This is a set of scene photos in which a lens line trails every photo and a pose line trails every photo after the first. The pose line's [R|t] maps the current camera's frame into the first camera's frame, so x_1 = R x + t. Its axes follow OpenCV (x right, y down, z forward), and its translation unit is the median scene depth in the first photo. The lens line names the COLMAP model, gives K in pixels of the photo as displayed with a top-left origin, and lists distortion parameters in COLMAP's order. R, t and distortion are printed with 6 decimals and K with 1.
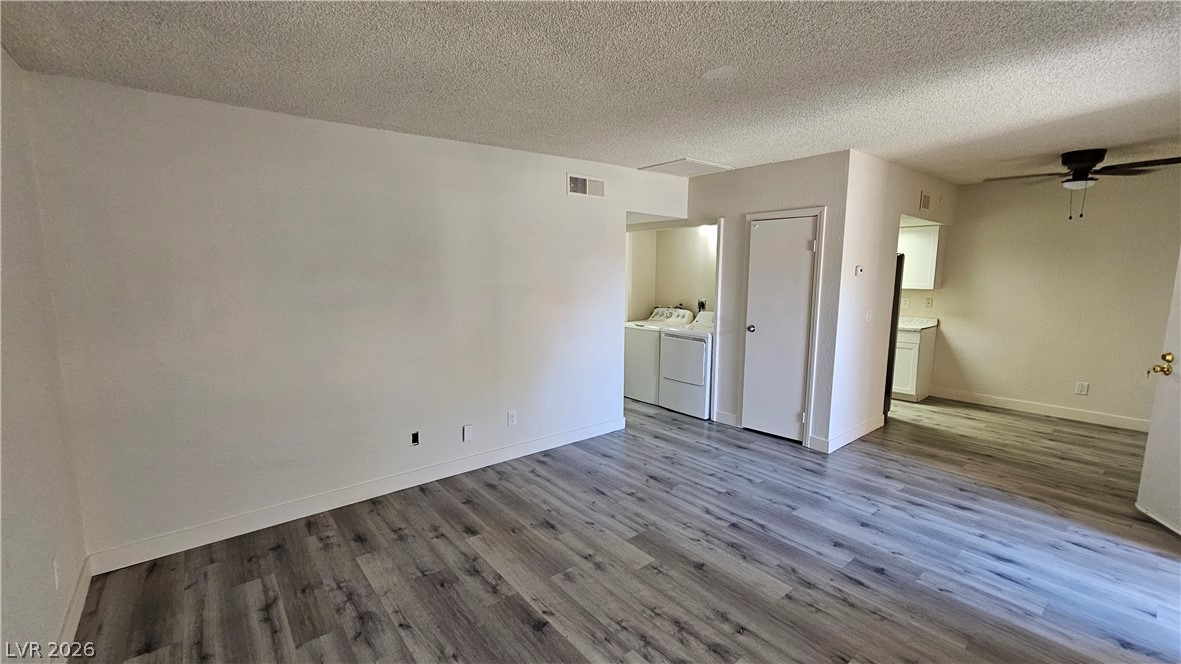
lens RADIAL K [[482.7, 0, 591.3], [0, 482.7, 335.9], [0, 0, 1]] dist [0.000107, 0.000041]
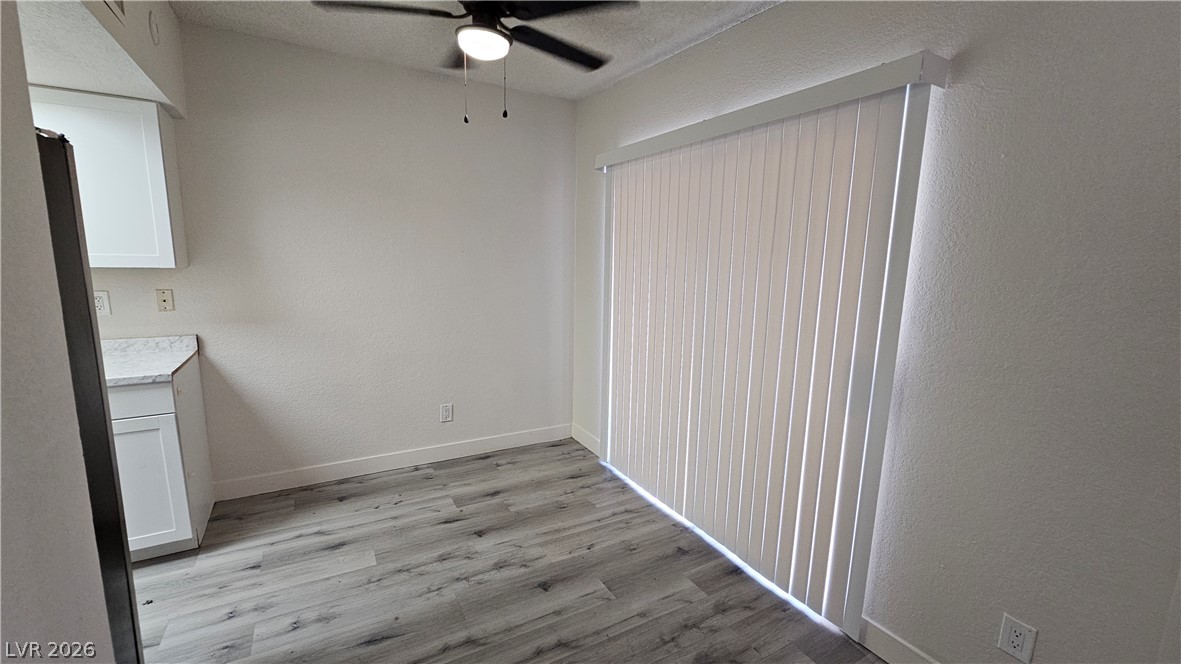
lens RADIAL K [[484.0, 0, 594.1], [0, 484.0, 337.4], [0, 0, 1]] dist [-0.001717, 0.000412]
pose [[0.173141, -0.163566, 0.971220, 0.659851], [0.107839, 0.983333, 0.146381, -0.110309], [-0.978975, 0.079391, 0.187894, 1.055369]]
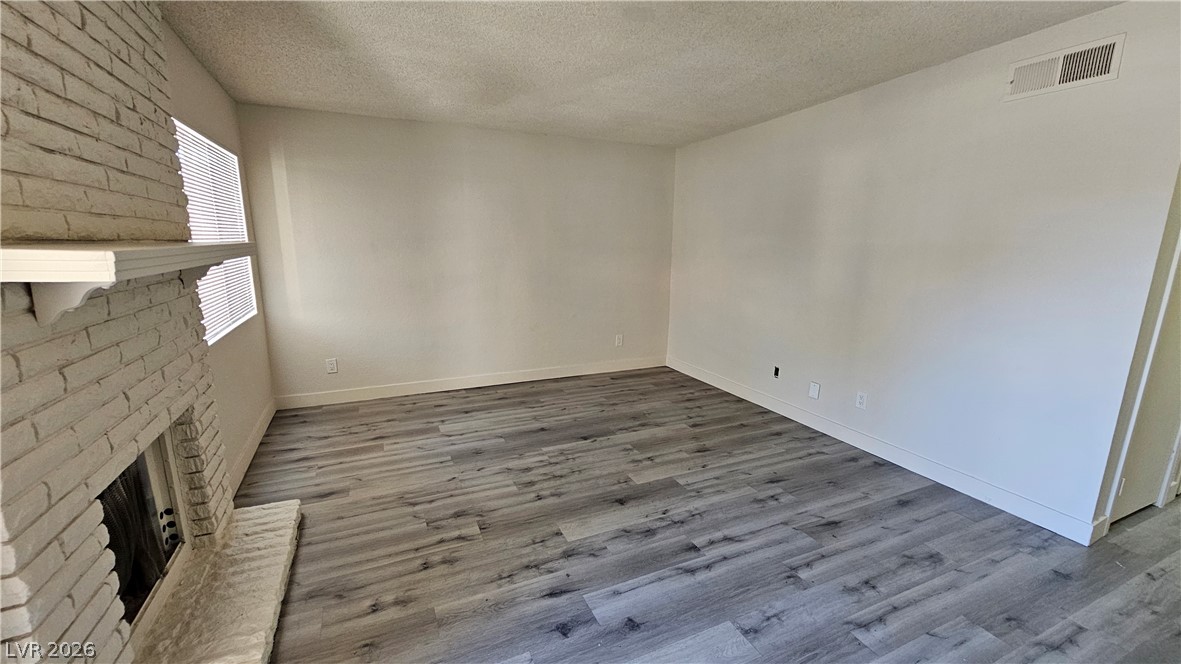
lens RADIAL K [[484.0, 0, 594.1], [0, 484.0, 337.4], [0, 0, 1]] dist [-0.001717, 0.000412]
pose [[-0.257884, 0.184585, -0.948380, 0.942064], [-0.139005, 0.964281, 0.225478, -0.082835], [0.956124, 0.189976, -0.223015, 0.886800]]
